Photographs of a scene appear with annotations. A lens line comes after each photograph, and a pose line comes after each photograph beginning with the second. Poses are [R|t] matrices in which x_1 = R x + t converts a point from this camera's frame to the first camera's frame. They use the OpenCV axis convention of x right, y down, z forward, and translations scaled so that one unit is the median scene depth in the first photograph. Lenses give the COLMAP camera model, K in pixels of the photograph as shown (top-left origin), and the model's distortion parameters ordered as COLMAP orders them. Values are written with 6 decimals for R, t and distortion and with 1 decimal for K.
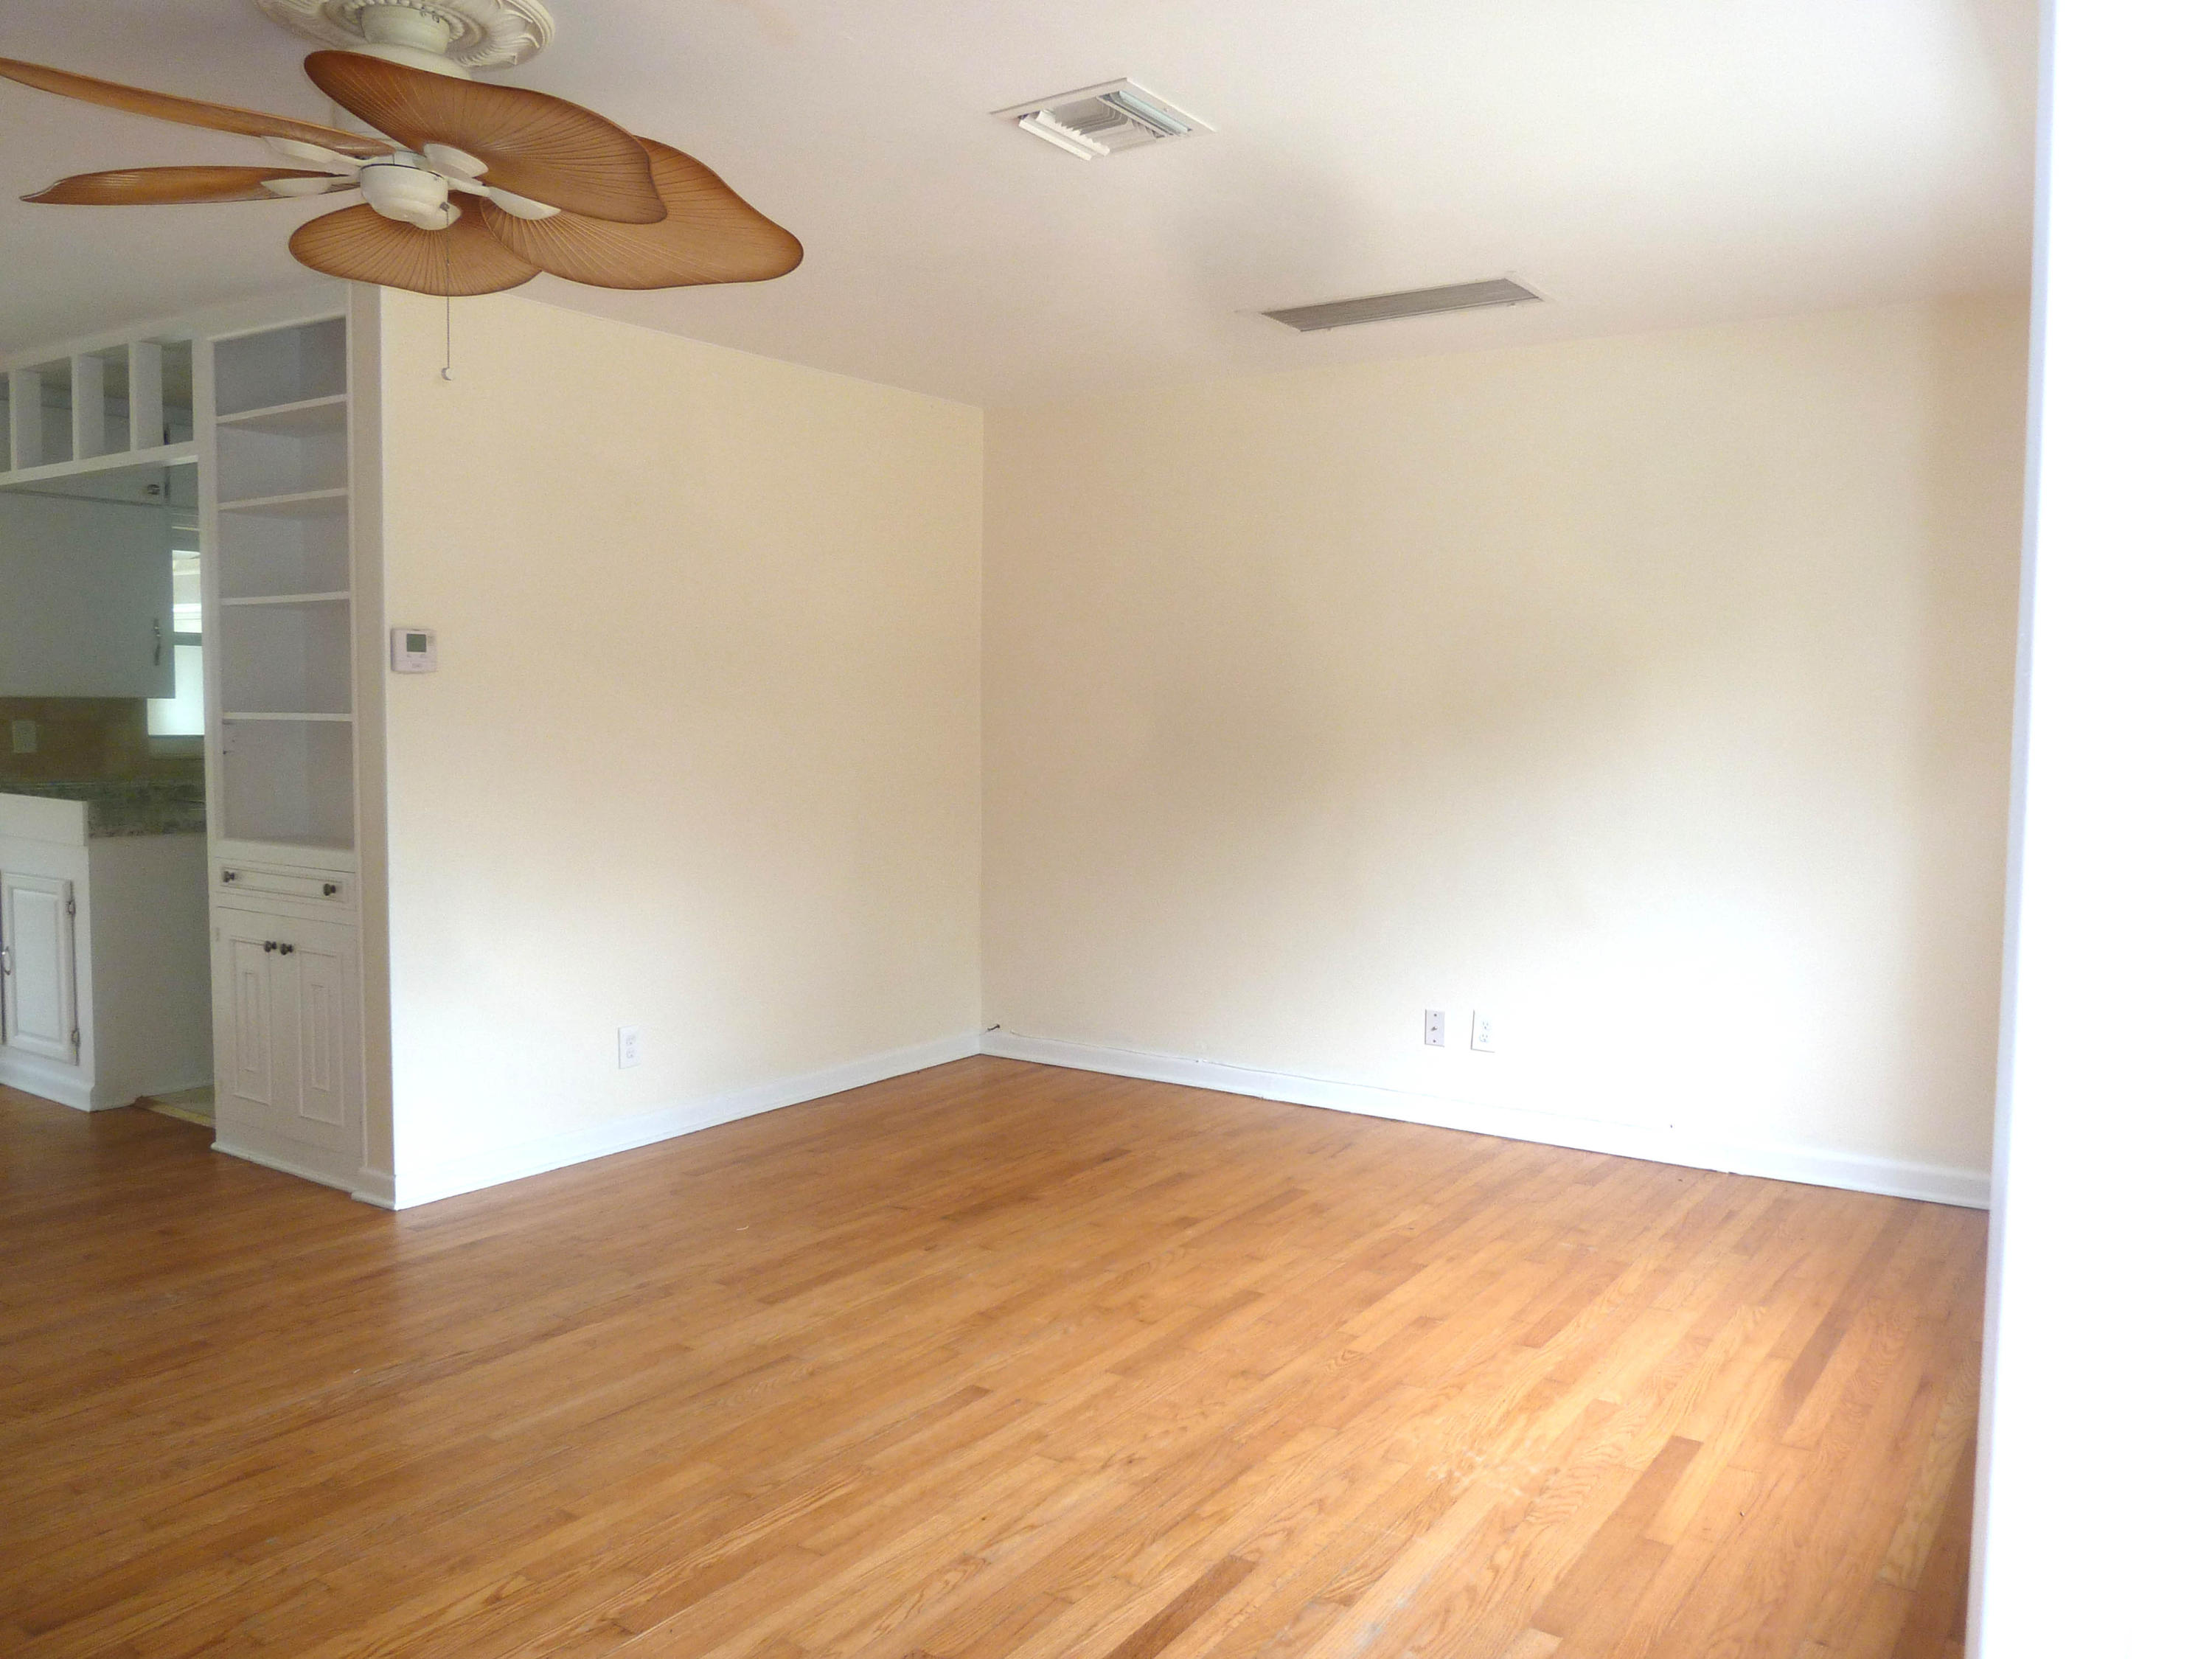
lens RADIAL K [[1632.3, 0, 1108.8], [0, 1632.3, 834.1], [0, 0, 1]] dist [-0.028084, 0.001204]
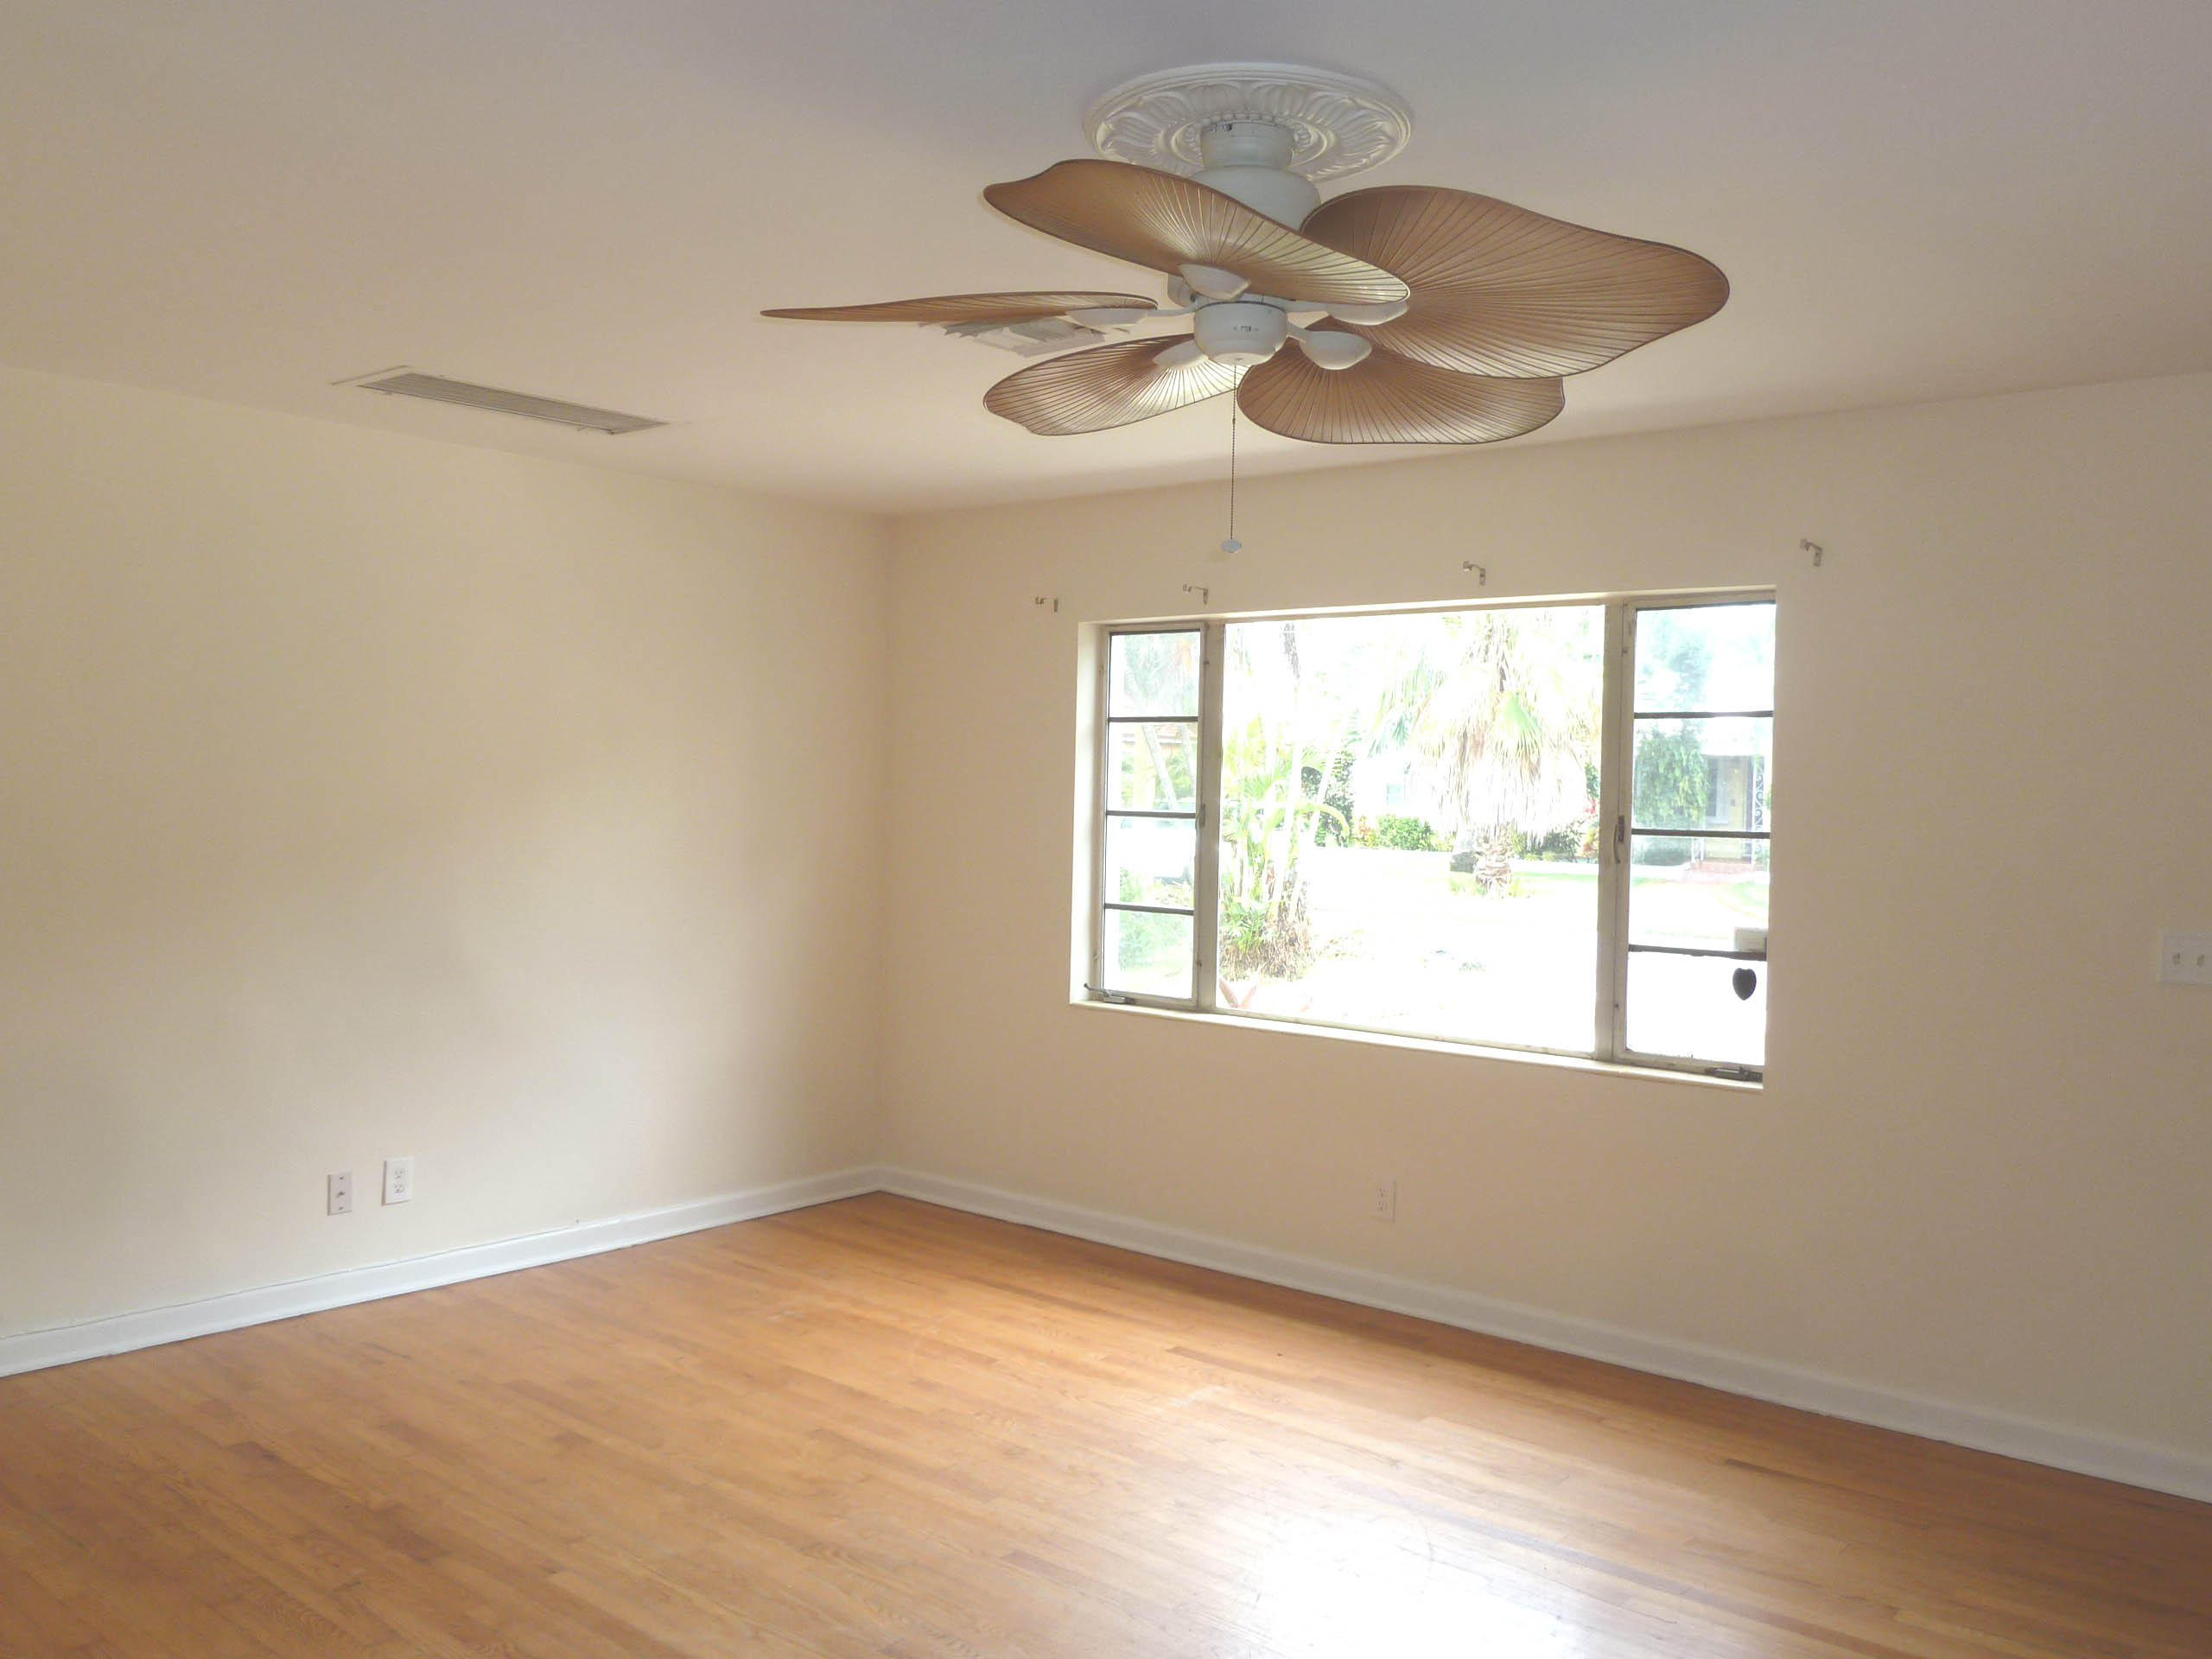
lens RADIAL K [[1782.5, 0, 1109.5], [0, 1782.5, 823.4], [0, 0, 1]] dist [0.005259, -0.008952]
pose [[0.085424, -0.022932, 0.996081, -0.893507], [0.042606, 0.998905, 0.019344, -0.099367], [-0.995433, 0.040787, 0.086308, 0.635624]]
